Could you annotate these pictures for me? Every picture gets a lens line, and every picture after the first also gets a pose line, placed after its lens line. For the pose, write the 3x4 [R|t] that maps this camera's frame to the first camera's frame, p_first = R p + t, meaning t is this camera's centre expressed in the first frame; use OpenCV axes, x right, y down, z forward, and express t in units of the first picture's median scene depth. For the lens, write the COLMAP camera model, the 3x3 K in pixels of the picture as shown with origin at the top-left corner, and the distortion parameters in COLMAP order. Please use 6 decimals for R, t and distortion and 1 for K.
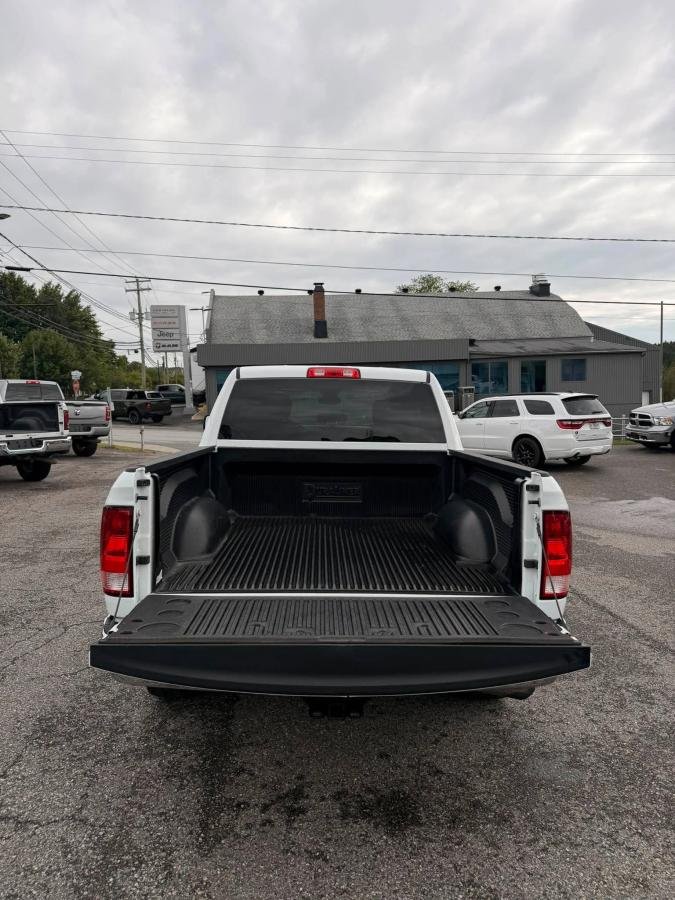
lens RADIAL K [[637.2, 0, 337.7], [0, 637.2, 447.8], [0, 0, 1]] dist [0.013904, -0.025023]
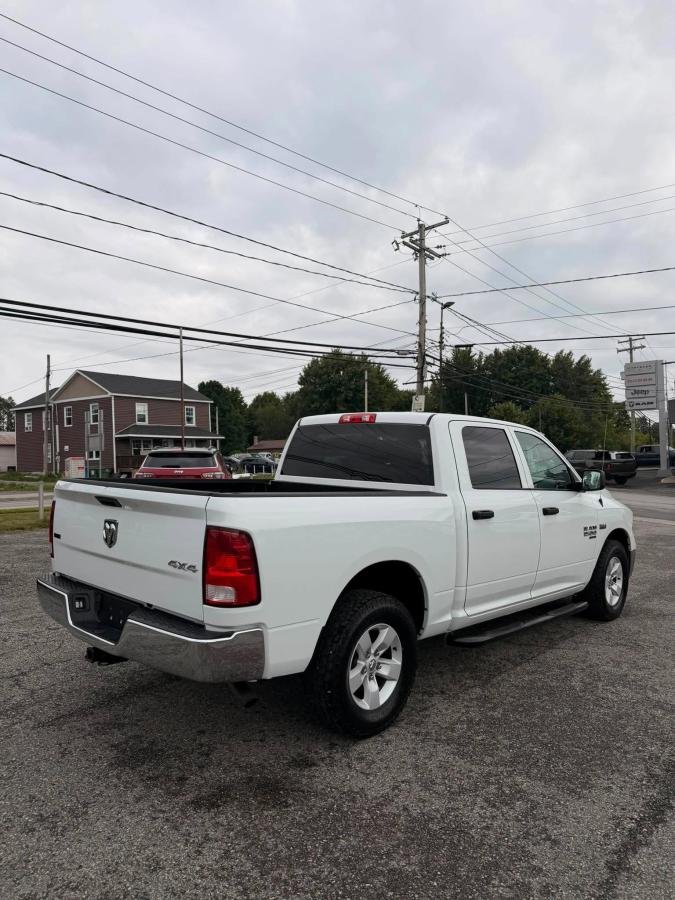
lens RADIAL K [[637.2, 0, 327.8], [0, 637.2, 458.9], [0, 0, 1]] dist [0.013904, -0.025023]
pose [[0.699080, 0.005287, -0.715024, 0.422832], [-0.063791, 0.996446, -0.055002, 0.009126], [0.712192, 0.084063, 0.696933, 0.114071]]
